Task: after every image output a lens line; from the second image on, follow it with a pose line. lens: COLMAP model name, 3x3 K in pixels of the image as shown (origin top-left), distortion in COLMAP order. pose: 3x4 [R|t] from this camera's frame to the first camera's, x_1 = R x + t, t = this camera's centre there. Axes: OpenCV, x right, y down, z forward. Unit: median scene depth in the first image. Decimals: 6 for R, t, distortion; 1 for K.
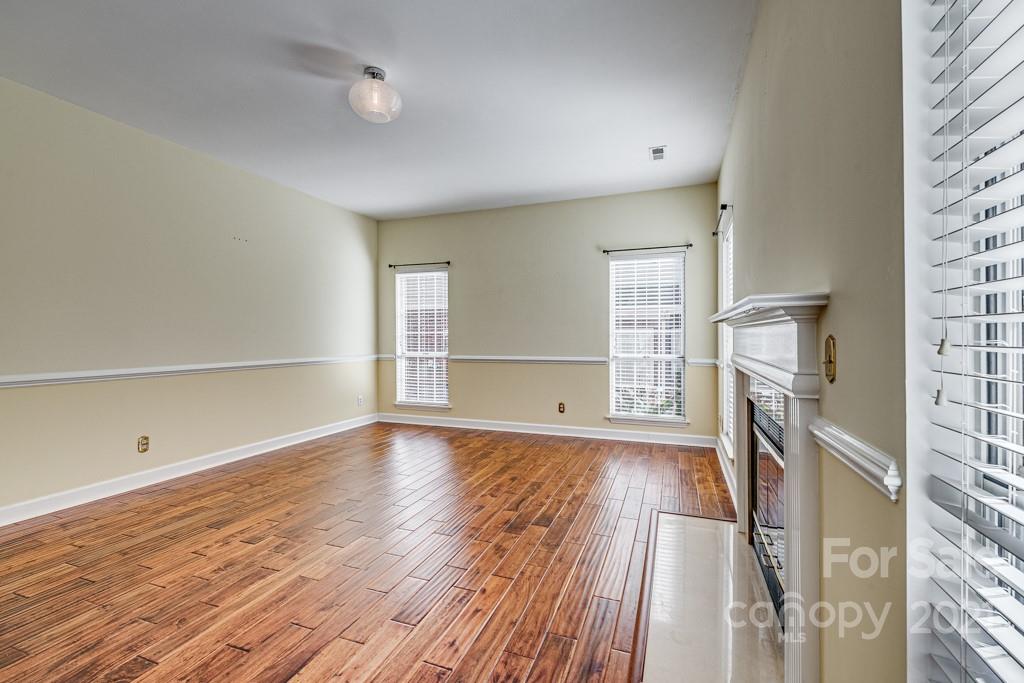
lens RADIAL K [[437.3, 0, 521.8], [0, 437.3, 337.3], [0, 0, 1]] dist [-0.004725, -0.000909]
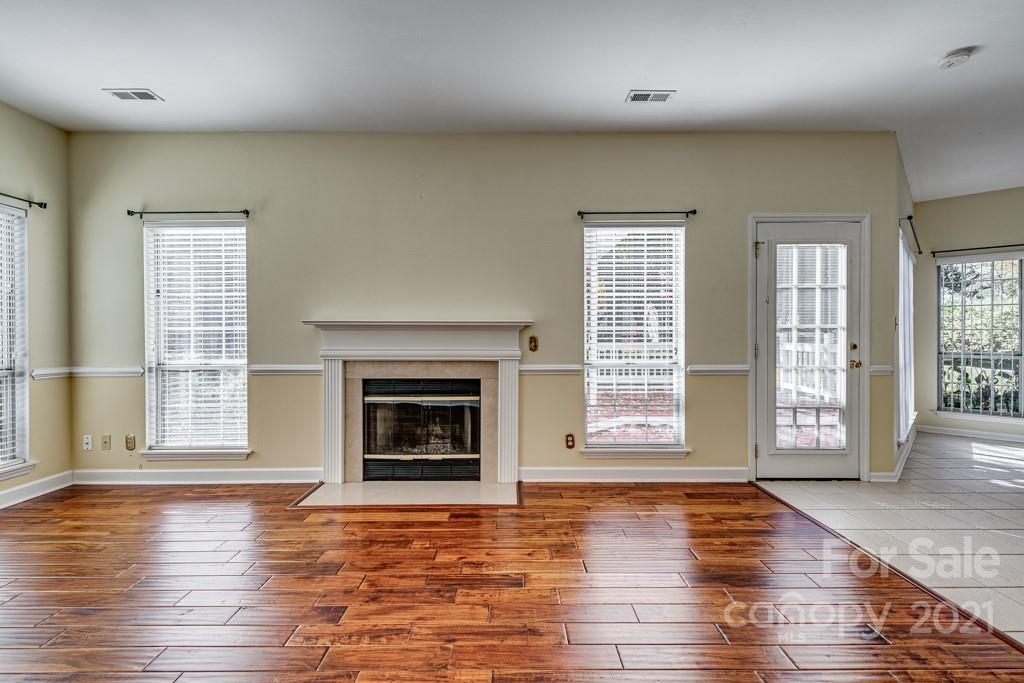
lens RADIAL K [[437.3, 0, 512.9], [0, 437.3, 331.7], [0, 0, 1]] dist [-0.004725, -0.000909]
pose [[-0.287084, -0.008983, 0.957863, -0.563302], [0.004429, 0.999933, 0.010705, -0.017273], [-0.957895, 0.007316, -0.287025, 0.543343]]
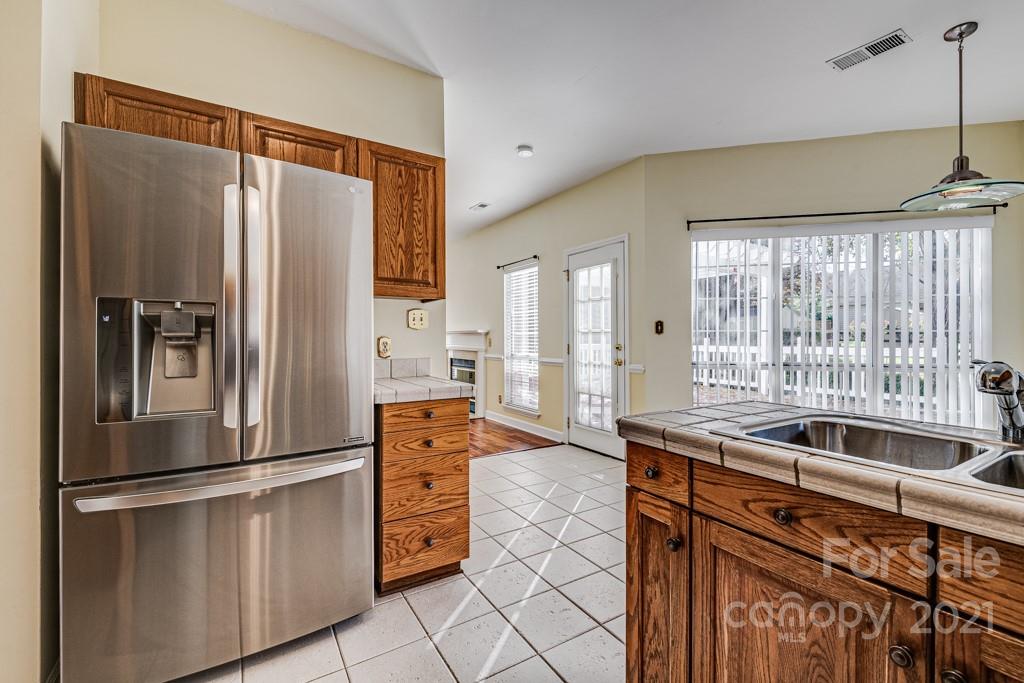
lens RADIAL K [[437.3, 0, 506.8], [0, 437.3, 339.2], [0, 0, 1]] dist [-0.004725, -0.000909]
pose [[0.614634, -0.013622, 0.788694, -0.875930], [0.010022, 0.999905, 0.009460, -0.008773], [-0.788748, 0.002090, 0.614713, -0.644887]]
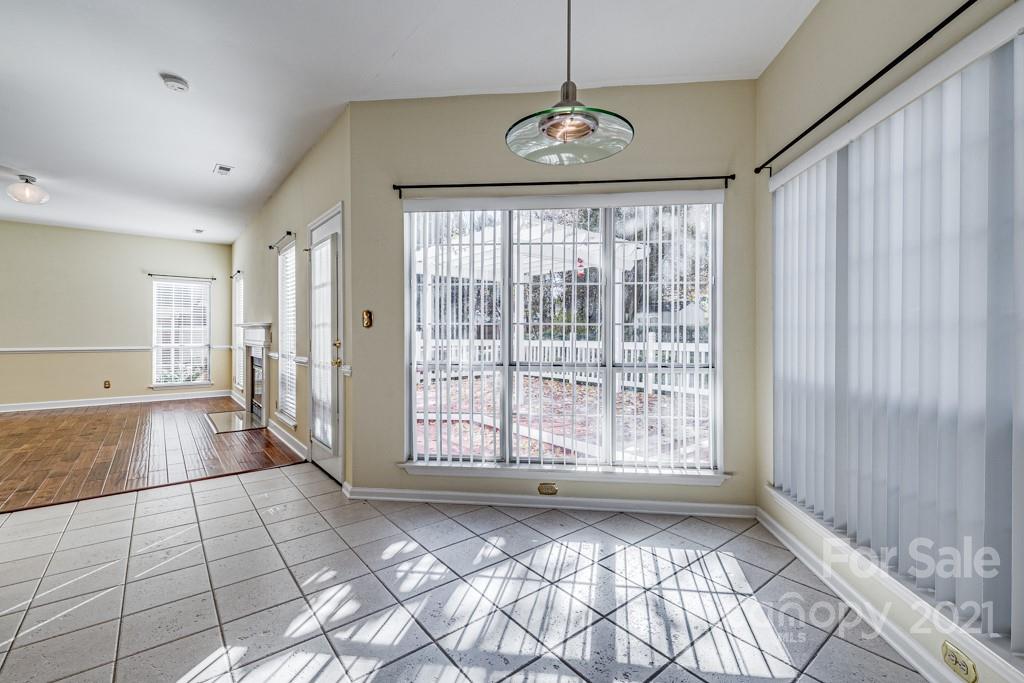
lens RADIAL K [[437.3, 0, 512.6], [0, 437.3, 335.6], [0, 0, 1]] dist [-0.004725, -0.000909]
pose [[0.517668, -0.002829, 0.855577, -0.482544], [-0.001882, 0.999988, 0.004445, 0.001670], [-0.855580, -0.003911, 0.517657, -0.901714]]
